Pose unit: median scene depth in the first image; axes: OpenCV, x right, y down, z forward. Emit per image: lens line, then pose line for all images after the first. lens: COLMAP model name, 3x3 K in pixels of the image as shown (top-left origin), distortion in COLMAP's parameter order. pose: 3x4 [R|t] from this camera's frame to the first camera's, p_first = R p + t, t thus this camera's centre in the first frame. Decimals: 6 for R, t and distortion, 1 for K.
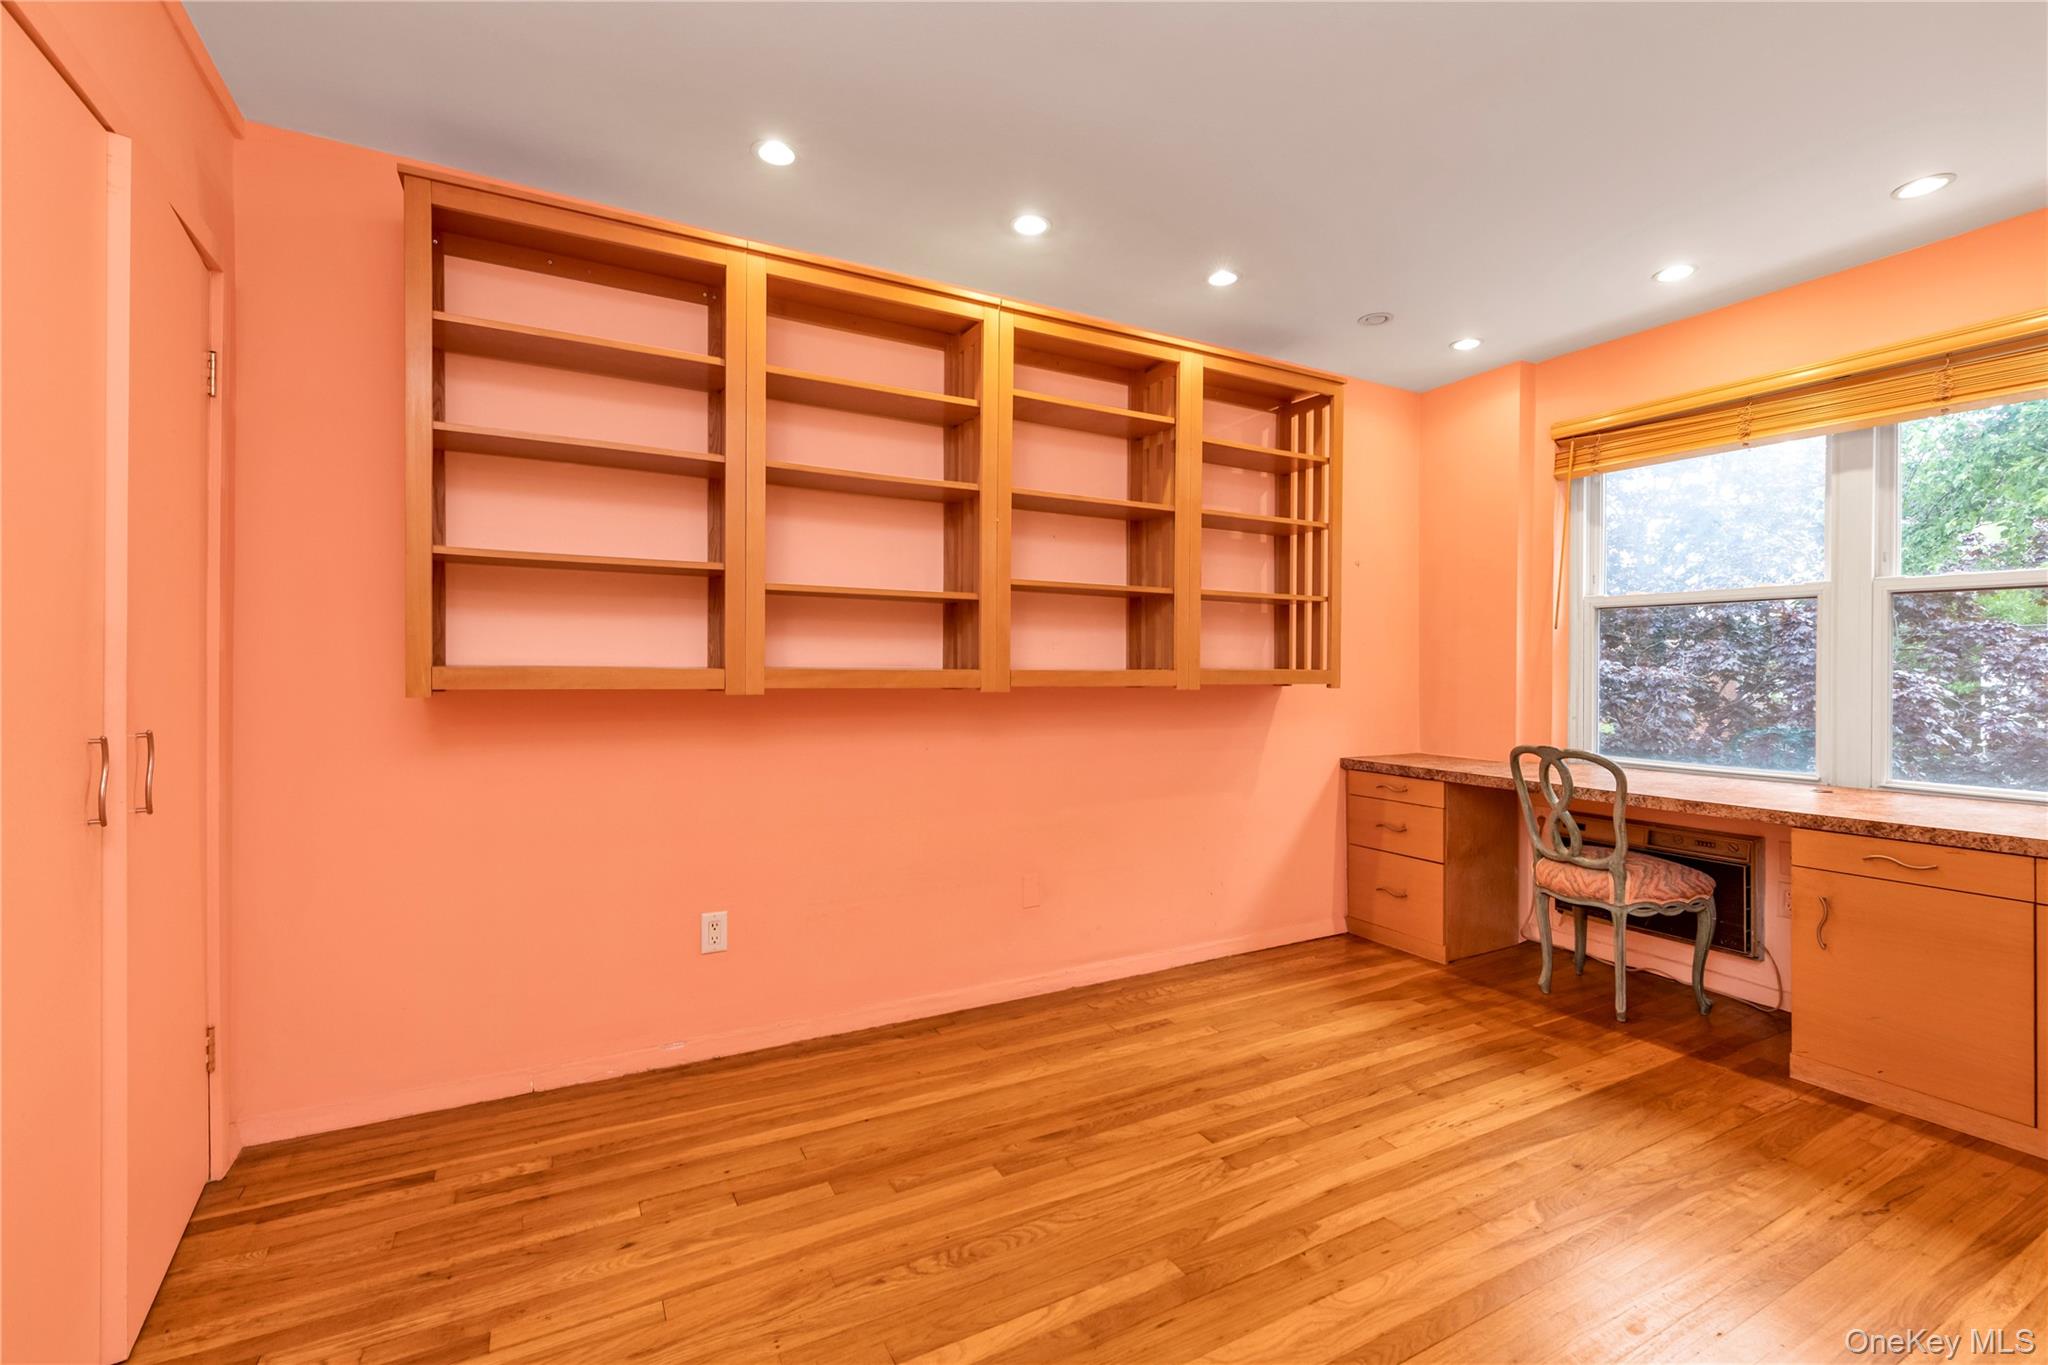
lens RADIAL K [[884.6, 0, 1021.1], [0, 884.6, 661.6], [0, 0, 1]] dist [-0.001372, -0.000318]
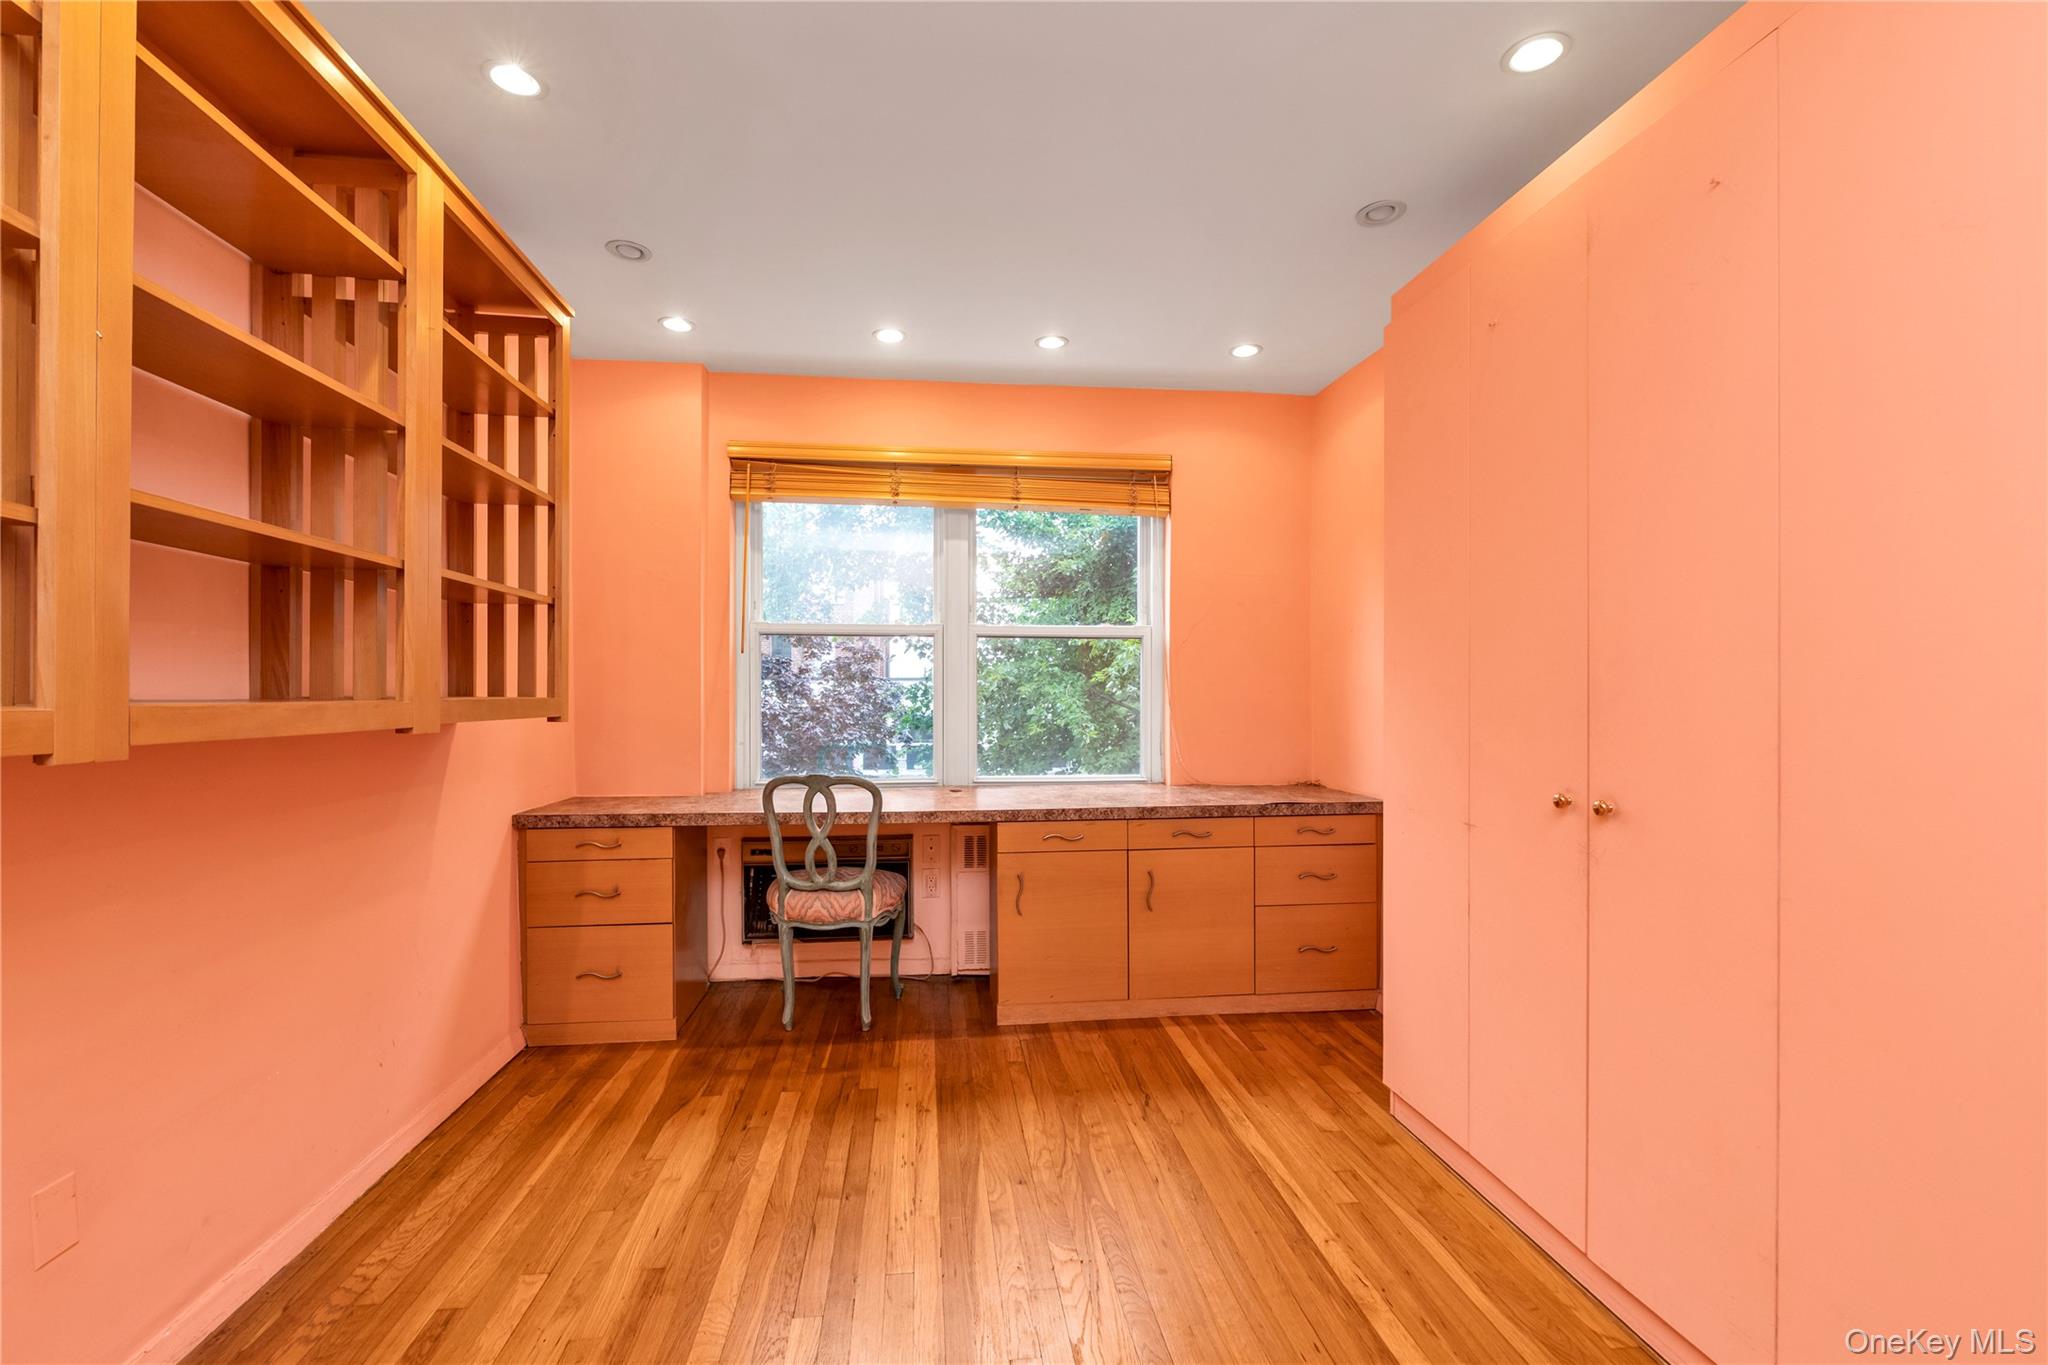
lens RADIAL K [[889.7, 0, 1024.0], [0, 889.7, 682.5], [0, 0, 1]] dist [-0.000282, 0.000155]
pose [[0.374908, 0.006096, 0.927042, -0.225777], [-0.004348, 0.999979, -0.004817, -0.001232], [-0.927052, -0.002224, 0.374927, 0.424087]]
